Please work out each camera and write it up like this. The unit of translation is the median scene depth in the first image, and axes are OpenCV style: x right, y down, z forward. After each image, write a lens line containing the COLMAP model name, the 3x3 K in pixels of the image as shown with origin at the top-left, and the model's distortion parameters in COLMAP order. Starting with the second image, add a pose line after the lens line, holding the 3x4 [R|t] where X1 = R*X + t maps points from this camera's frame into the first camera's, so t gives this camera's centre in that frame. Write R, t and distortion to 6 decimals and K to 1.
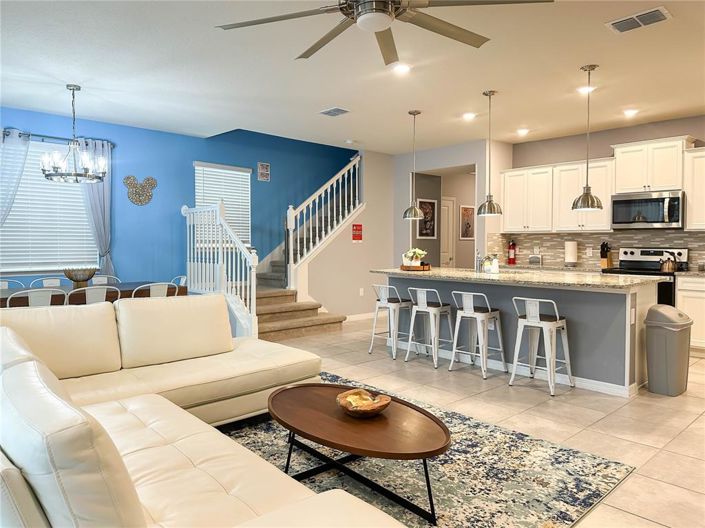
lens RADIAL K [[483.8, 0, 350.1], [0, 483.8, 268.5], [0, 0, 1]] dist [0.005185, -0.041968]
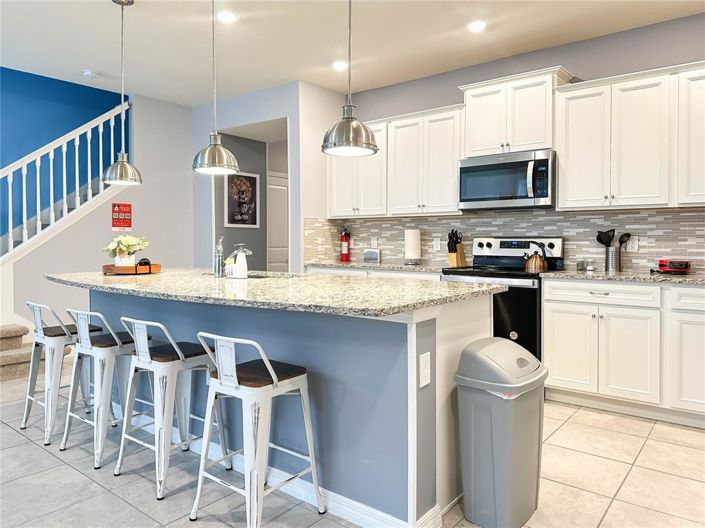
lens RADIAL K [[526.5, 0, 352.5], [0, 526.5, 264.0], [0, 0, 1]] dist [0.004574, -0.001768]
pose [[0.981857, -0.006012, 0.189529, 0.253313], [0.007416, 0.999950, -0.006695, -0.001381], [-0.189479, 0.007979, 0.981852, 0.303723]]
